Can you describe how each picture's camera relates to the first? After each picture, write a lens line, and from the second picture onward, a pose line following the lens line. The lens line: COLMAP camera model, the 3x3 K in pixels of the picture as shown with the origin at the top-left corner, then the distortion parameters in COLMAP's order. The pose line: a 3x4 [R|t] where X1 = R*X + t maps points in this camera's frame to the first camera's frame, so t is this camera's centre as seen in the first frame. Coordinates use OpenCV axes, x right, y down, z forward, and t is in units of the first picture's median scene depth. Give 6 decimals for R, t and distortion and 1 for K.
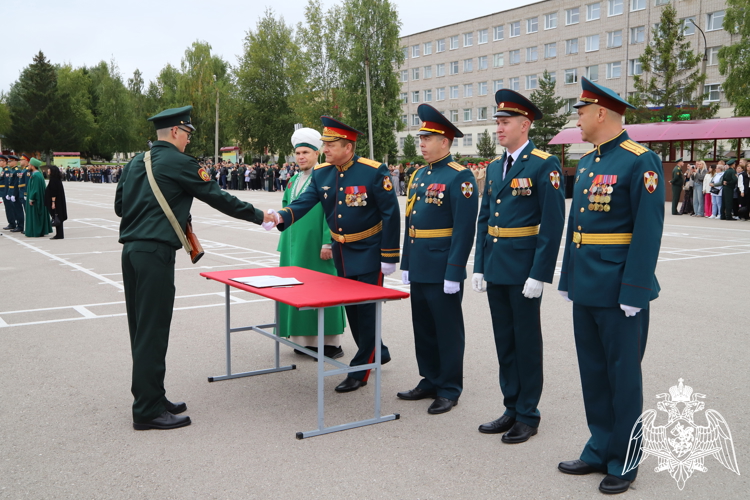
lens RADIAL K [[796.5, 0, 376.4], [0, 796.5, 252.8], [0, 0, 1]] dist [0.002233, 0.000000]
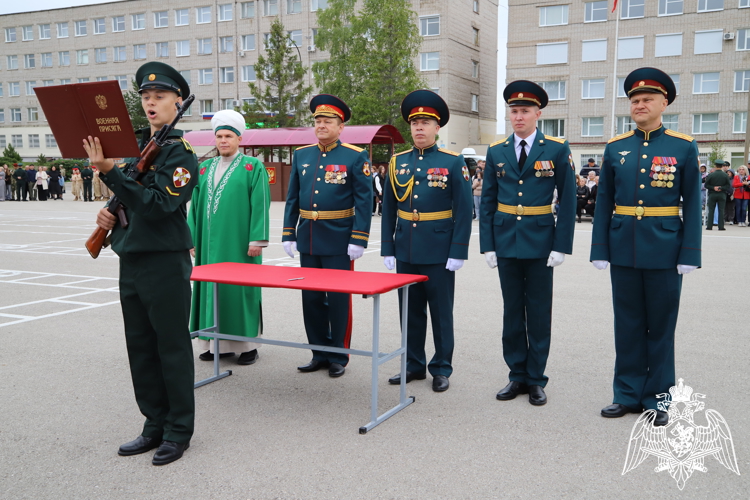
lens RADIAL K [[796.5, 0, 378.6], [0, 796.5, 247.2], [0, 0, 1]] dist [0.002233, 0.000000]
pose [[0.840610, -0.042268, 0.539990, -0.341934], [0.050568, 0.998720, -0.000544, 0.007969], [-0.539276, 0.027763, 0.841671, 0.108959]]
